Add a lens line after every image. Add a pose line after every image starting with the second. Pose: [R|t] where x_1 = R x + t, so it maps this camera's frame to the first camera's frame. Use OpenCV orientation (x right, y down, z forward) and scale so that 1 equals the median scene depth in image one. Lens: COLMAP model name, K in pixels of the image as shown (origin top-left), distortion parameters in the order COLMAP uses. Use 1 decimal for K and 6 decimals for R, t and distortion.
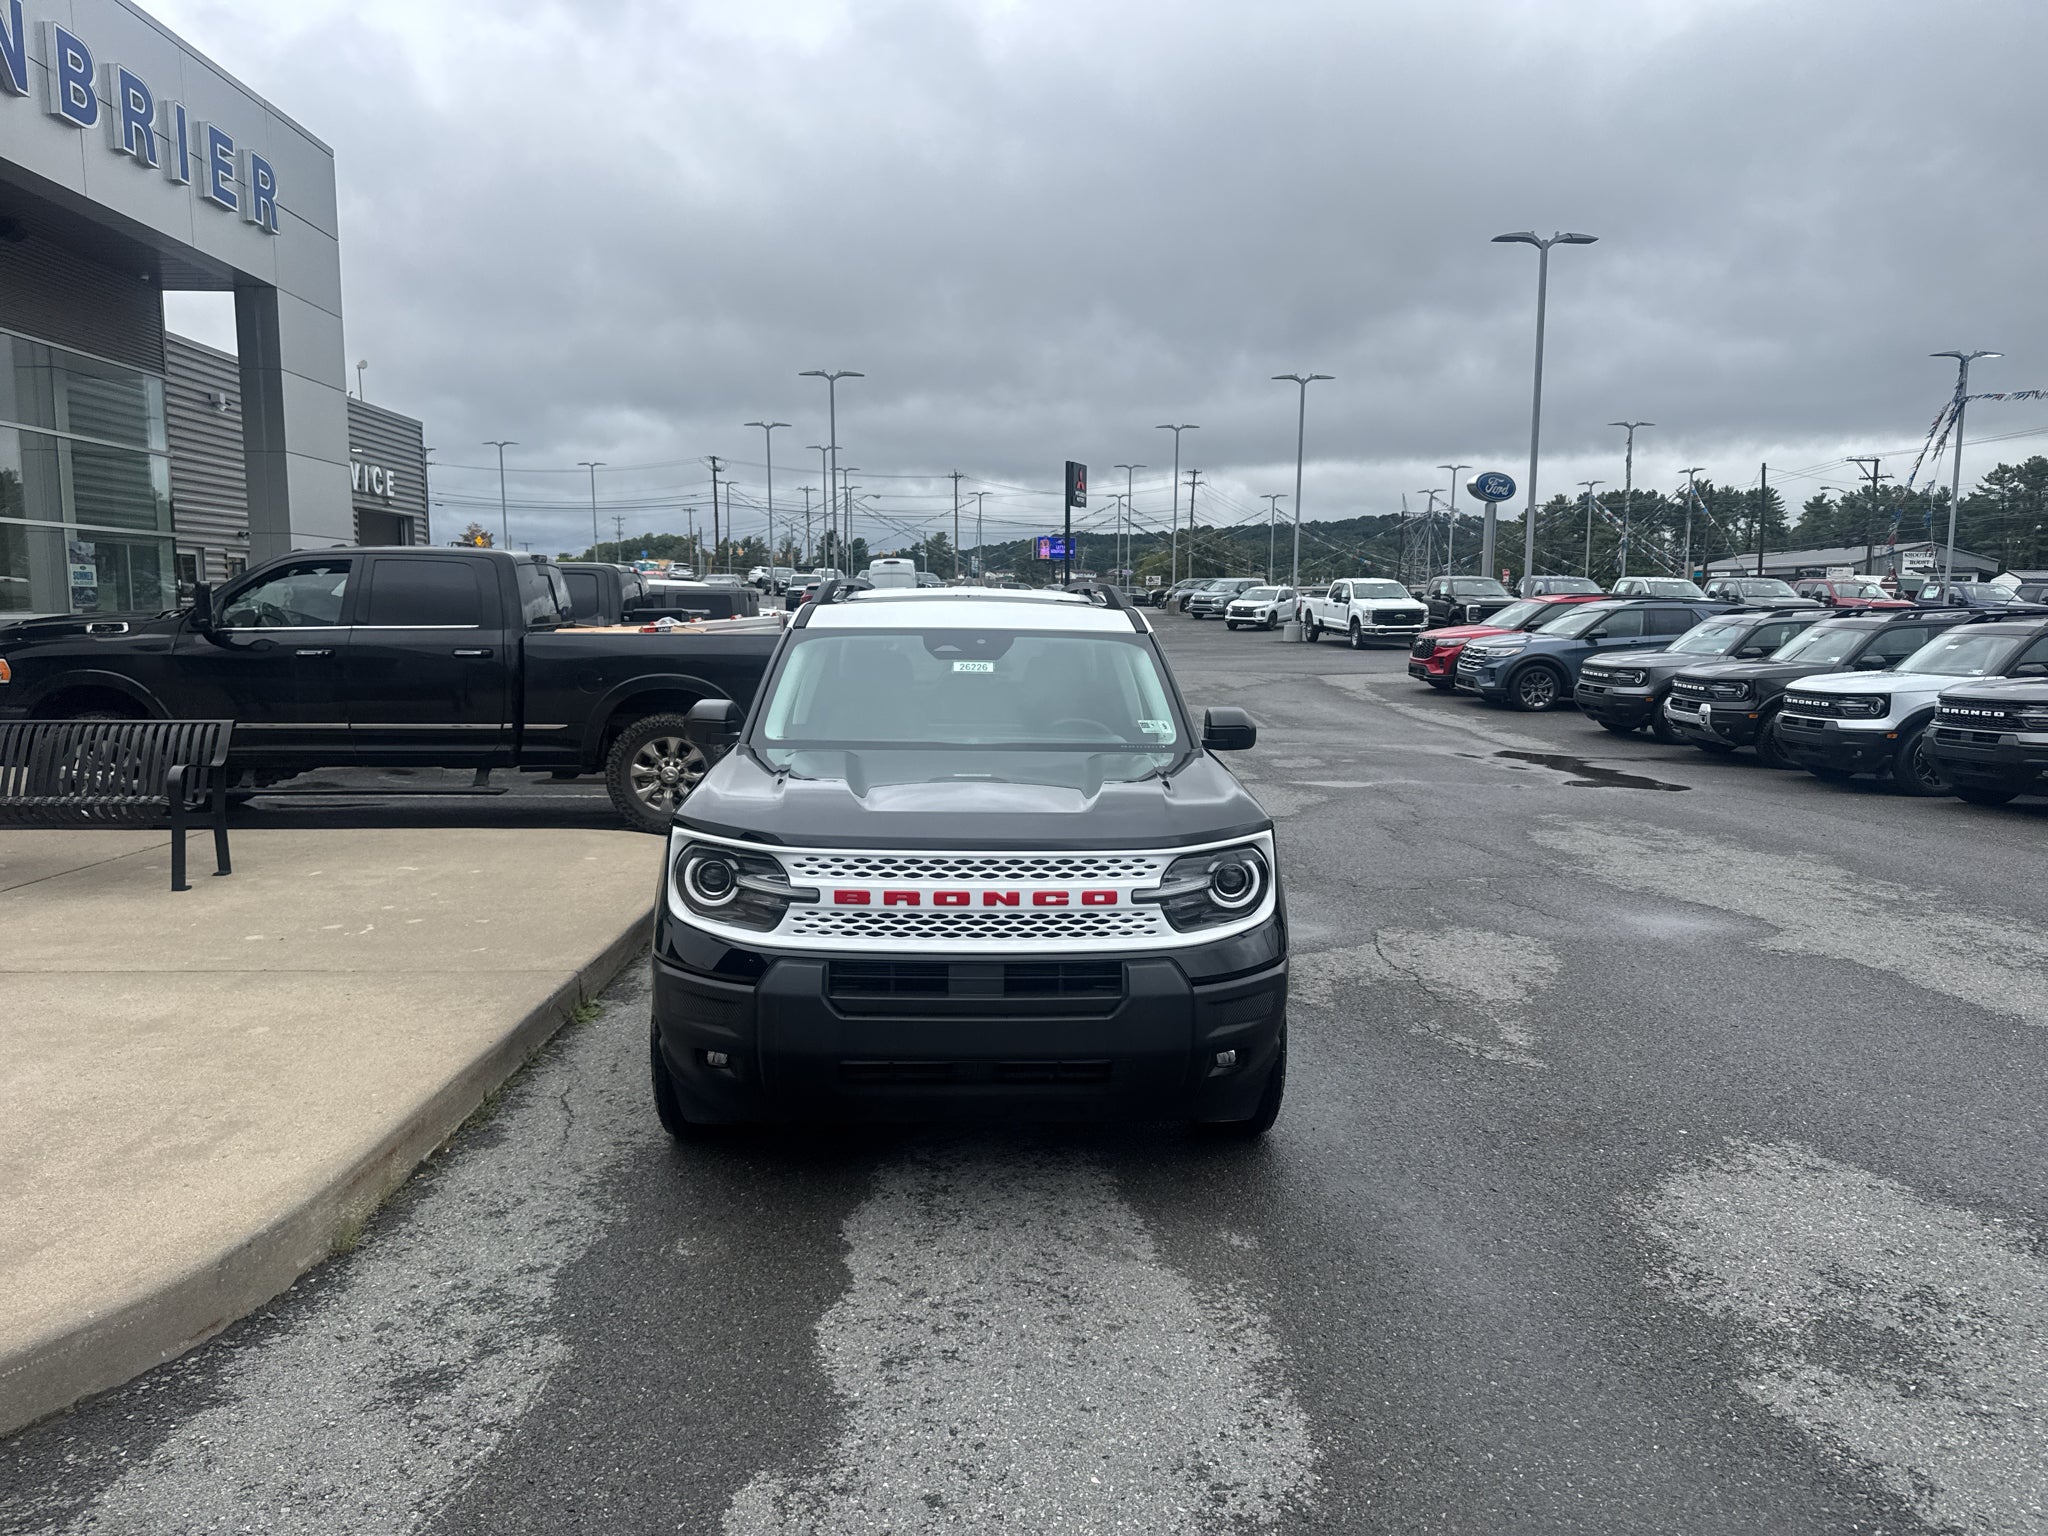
lens RADIAL K [[1438.1, 0, 1009.5], [0, 1438.1, 777.9], [0, 0, 1]] dist [0.036645, -0.046911]
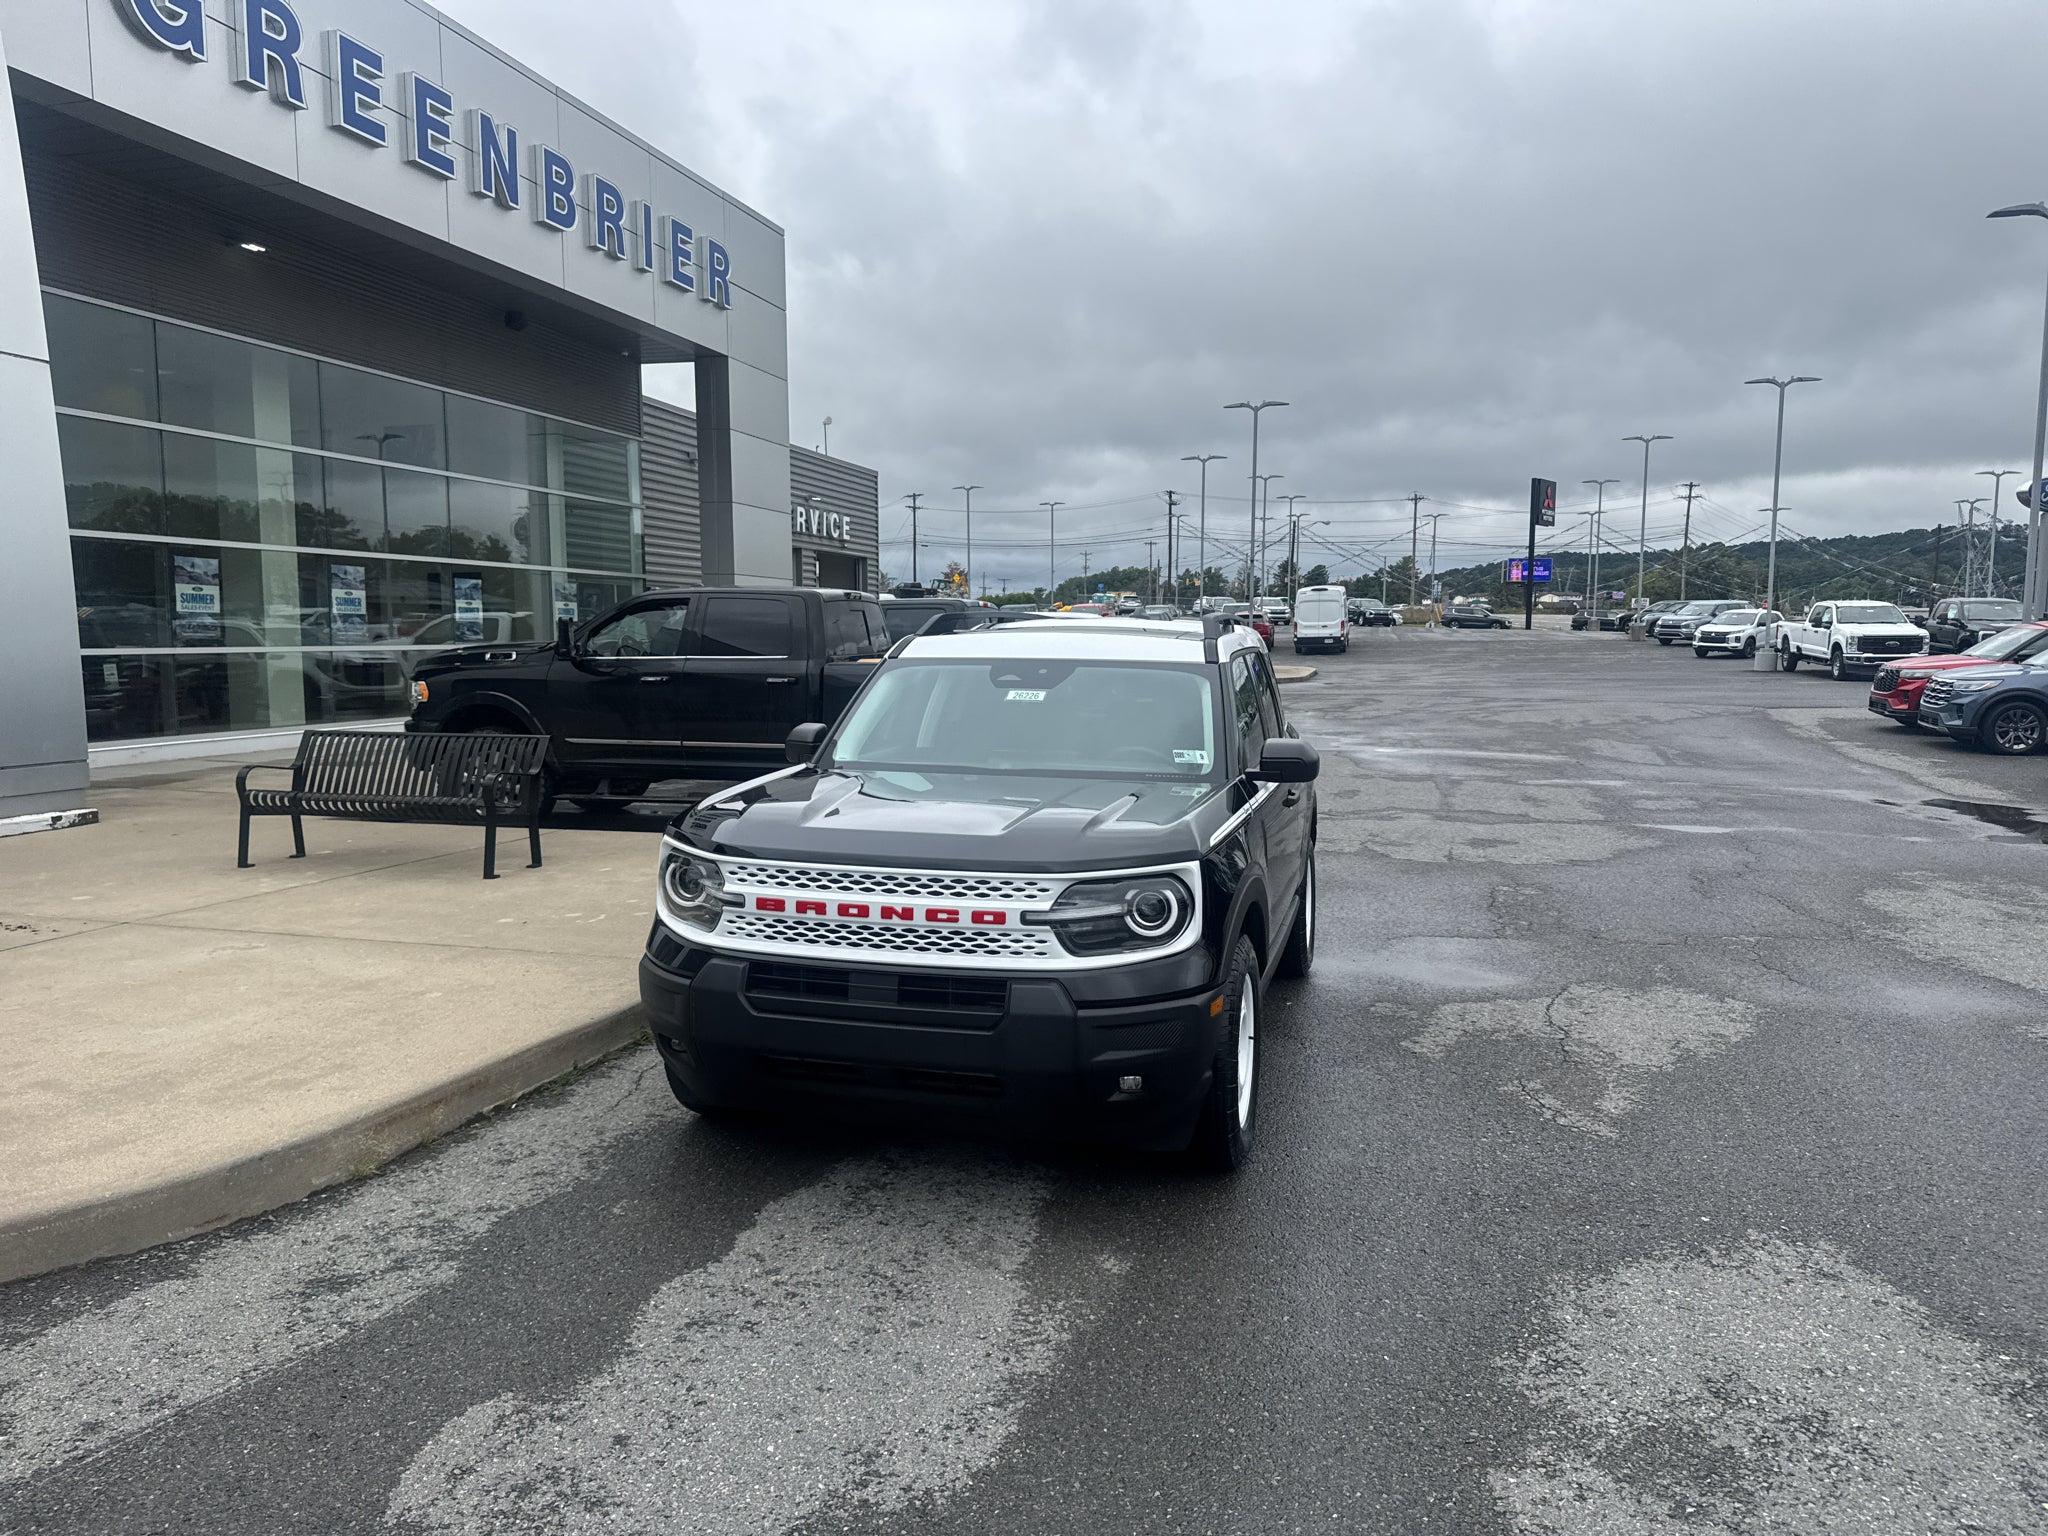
lens RADIAL K [[1438.1, 0, 1028.6], [0, 1438.1, 776.7], [0, 0, 1]] dist [0.036645, -0.046911]
pose [[0.953780, 0.026381, -0.299345, 0.343106], [-0.032464, 0.999355, -0.015366, -0.002963], [0.298747, 0.024374, 0.954021, 0.009892]]
